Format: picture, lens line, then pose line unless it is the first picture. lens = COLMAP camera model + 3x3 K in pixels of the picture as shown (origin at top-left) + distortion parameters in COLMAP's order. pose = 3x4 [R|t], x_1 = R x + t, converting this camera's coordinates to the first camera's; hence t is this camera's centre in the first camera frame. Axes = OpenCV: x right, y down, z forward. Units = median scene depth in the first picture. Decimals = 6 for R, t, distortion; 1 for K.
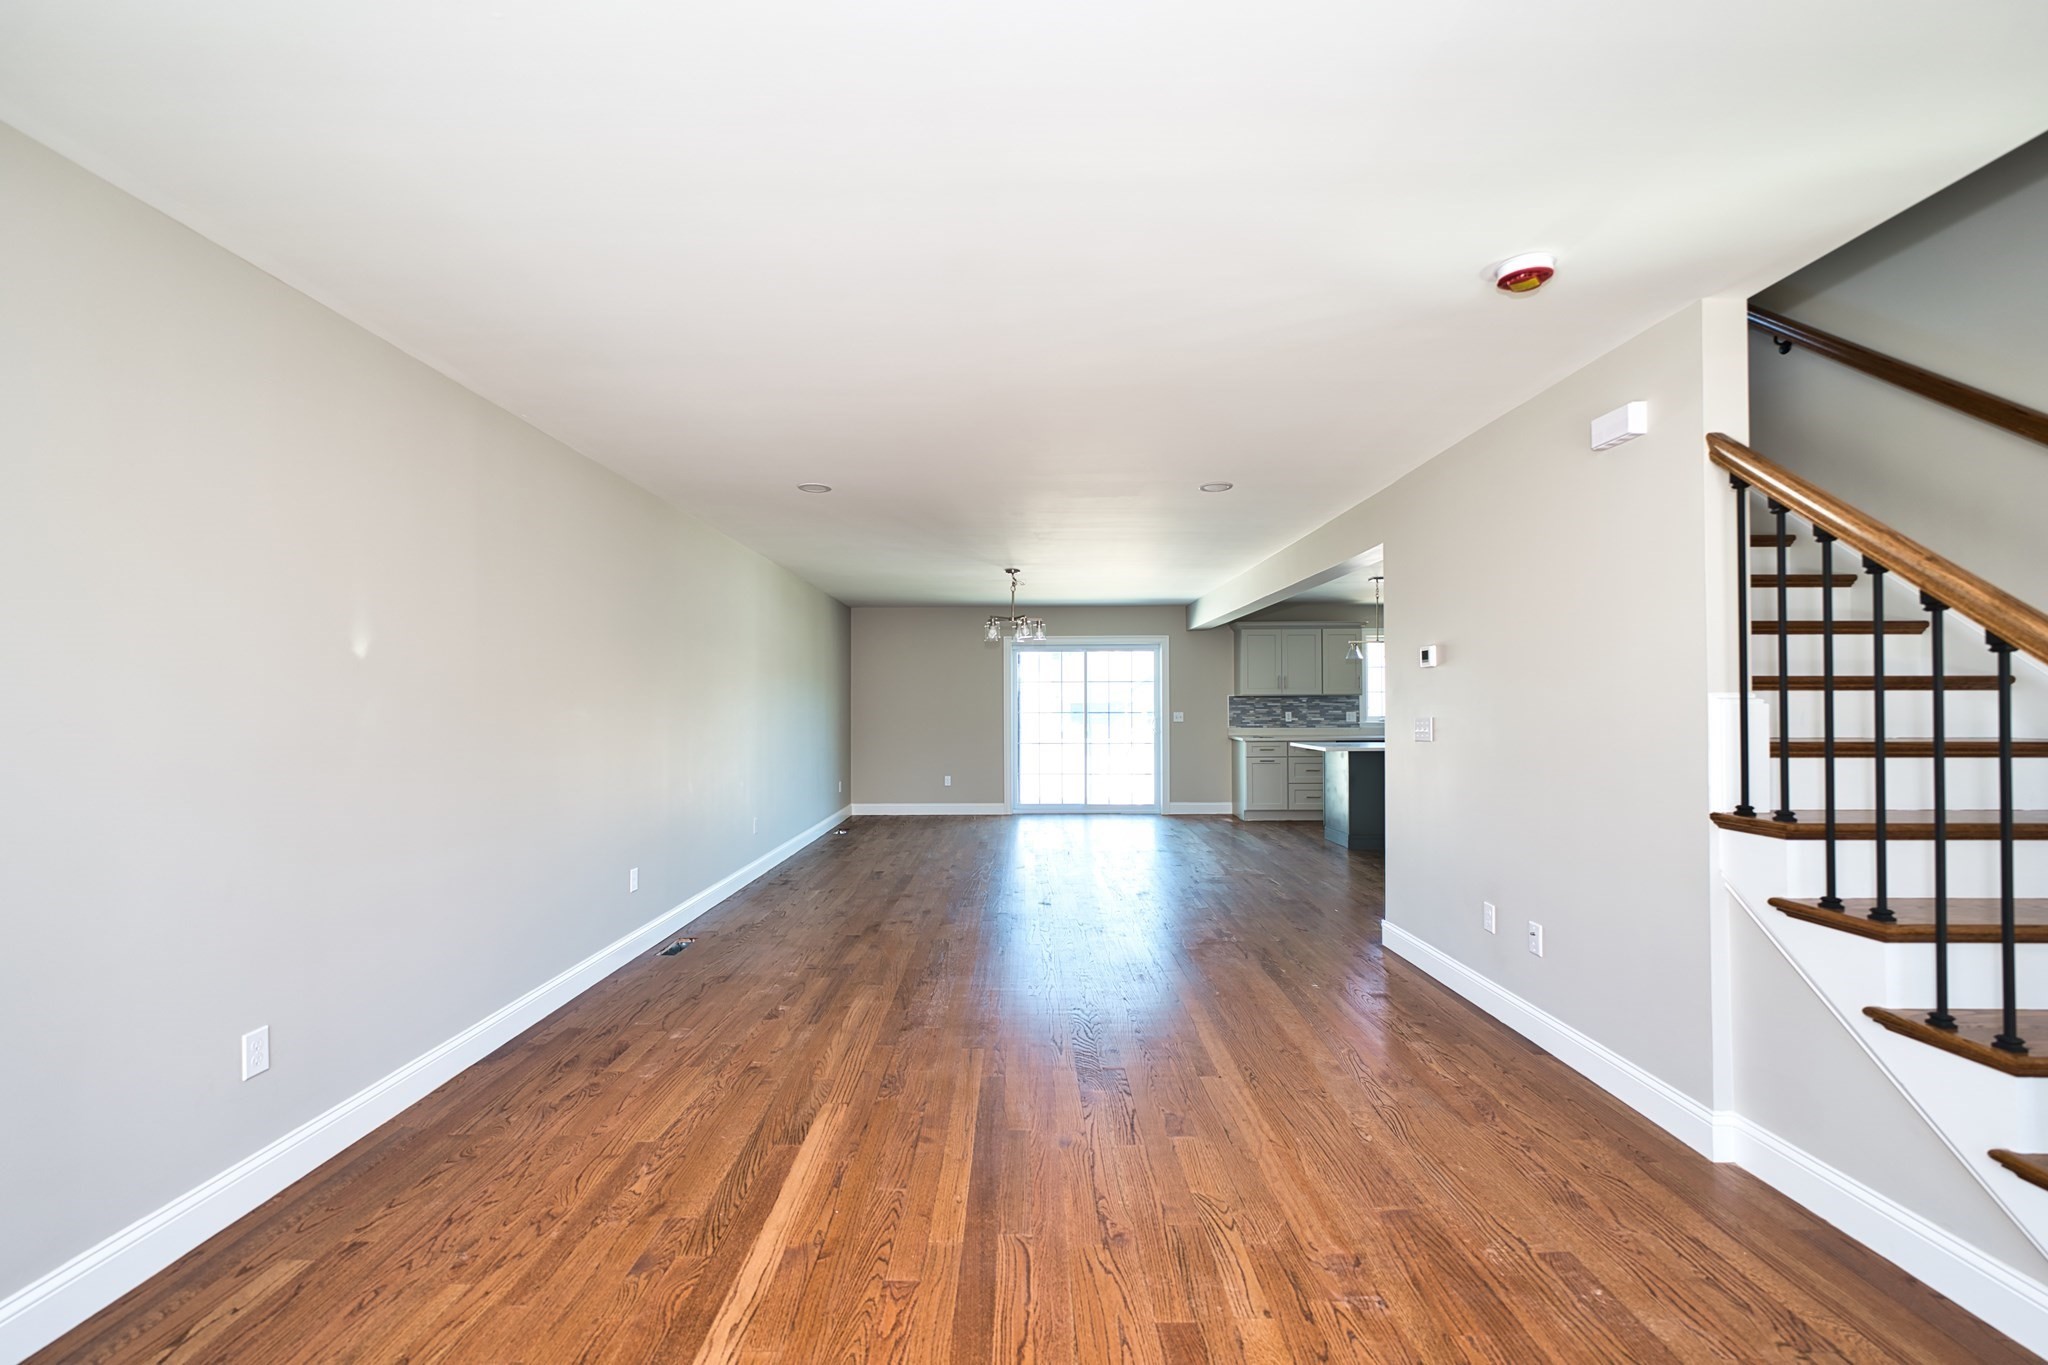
lens RADIAL K [[837.8, 0, 1018.1], [0, 837.8, 696.6], [0, 0, 1]] dist [-0.018429, 0.004935]
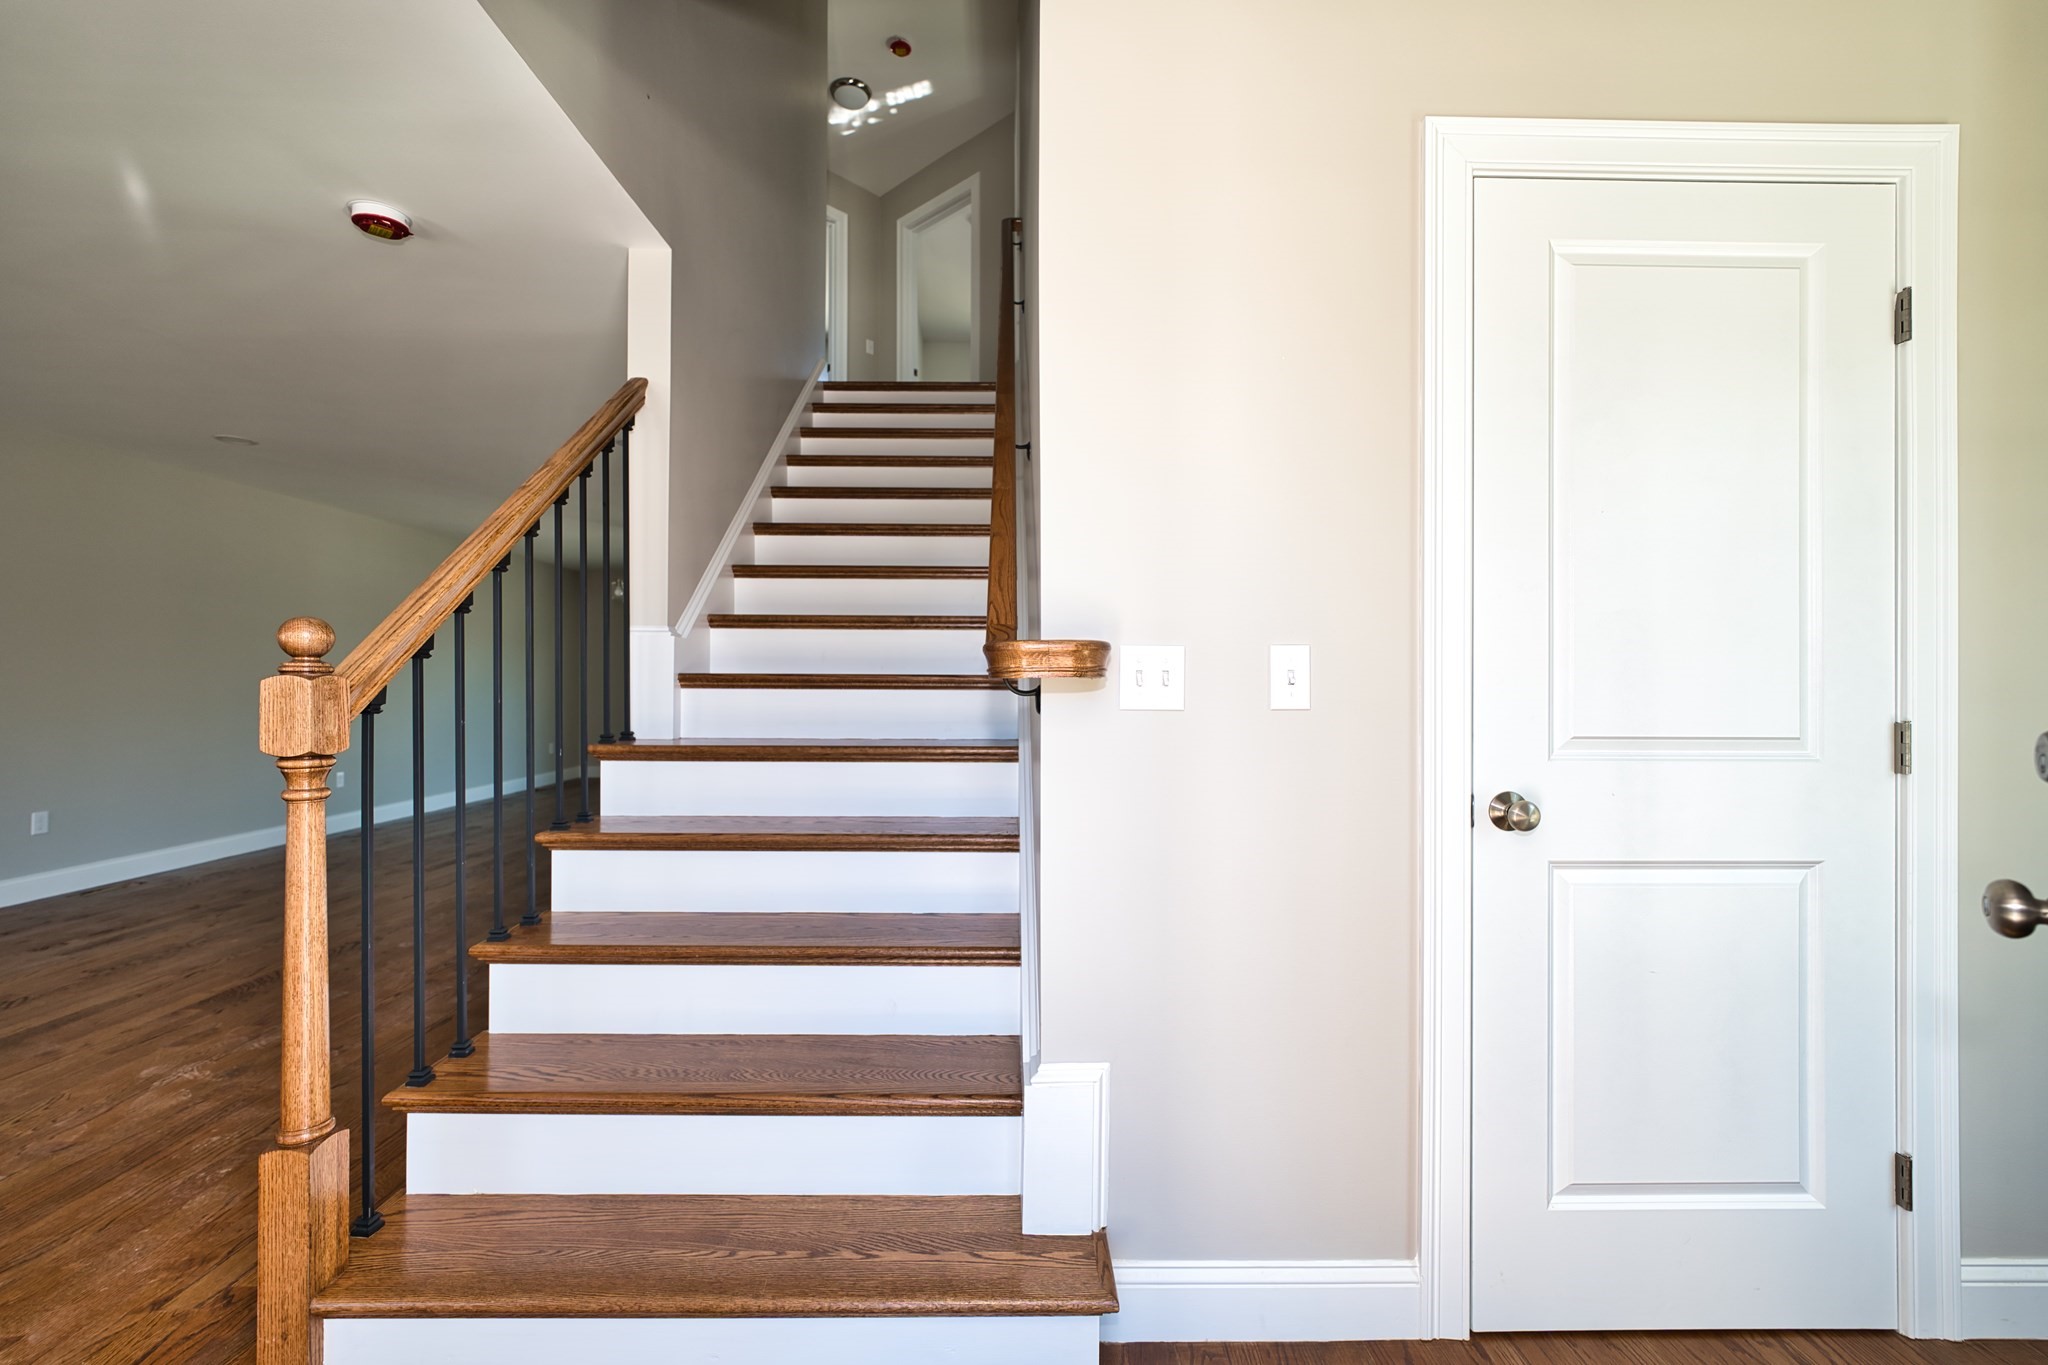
lens RADIAL K [[825.9, 0, 1024.0], [0, 825.9, 682.5], [0, 0, 1]] dist [-0.000064, 0.000149]
pose [[0.999637, 0.006676, 0.026115, 1.281823], [-0.006926, 0.999931, 0.009475, 0.052723], [-0.026050, -0.009652, 0.999614, -0.068012]]
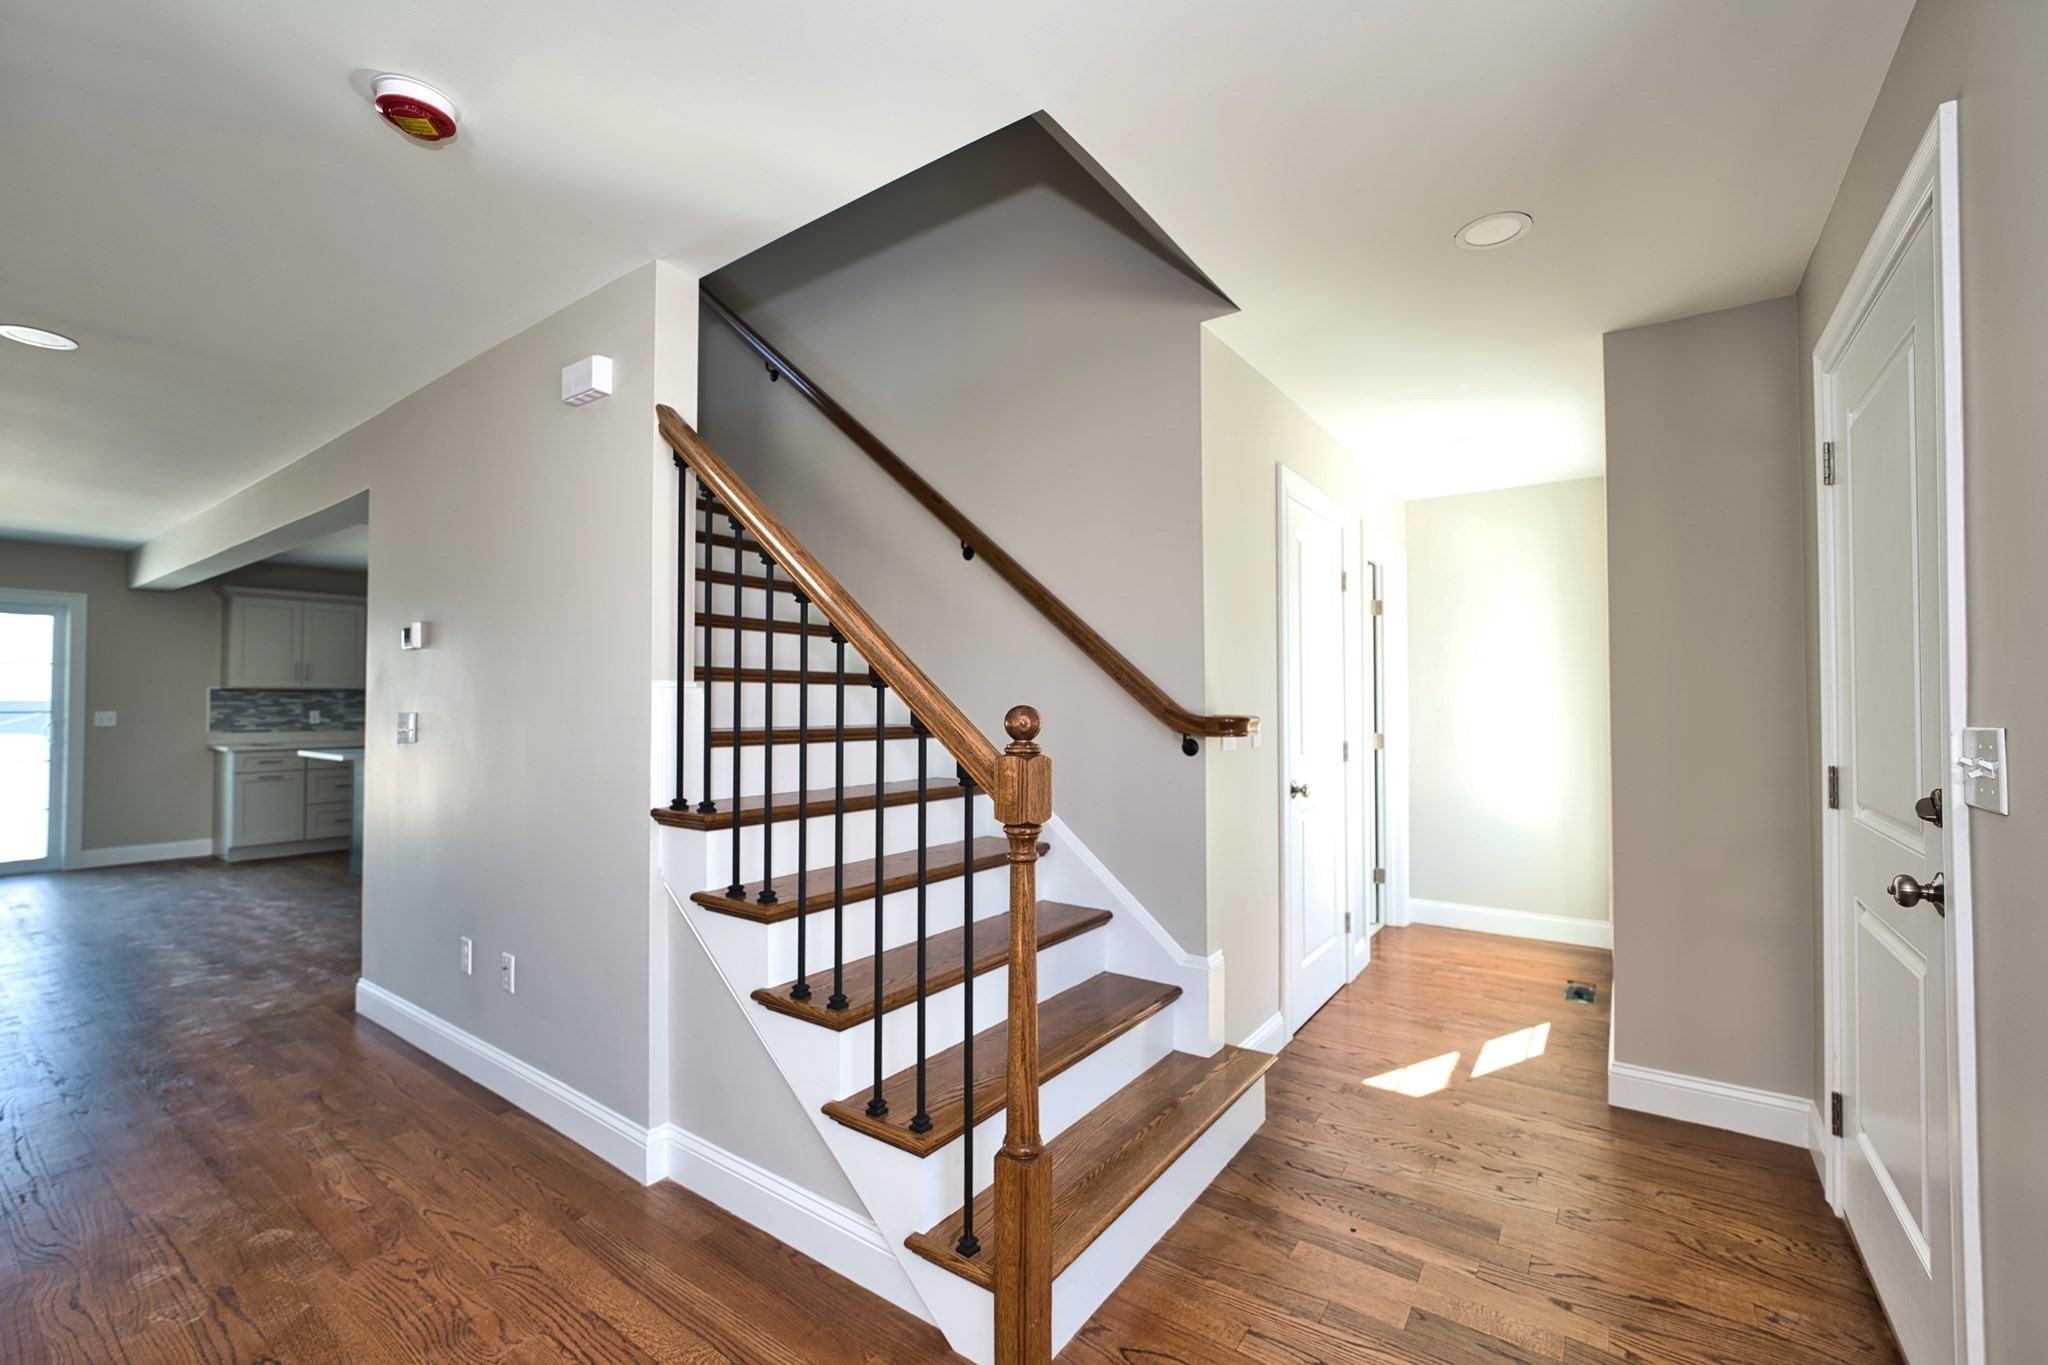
lens RADIAL K [[846.5, 0, 1024.8], [0, 846.5, 706.2], [0, 0, 1]] dist [0.000736, 0.000177]
pose [[0.577817, 0.002749, 0.816162, 0.292765], [-0.011061, 0.999929, 0.004463, 0.014720], [-0.816092, -0.011606, 0.577806, 0.104668]]
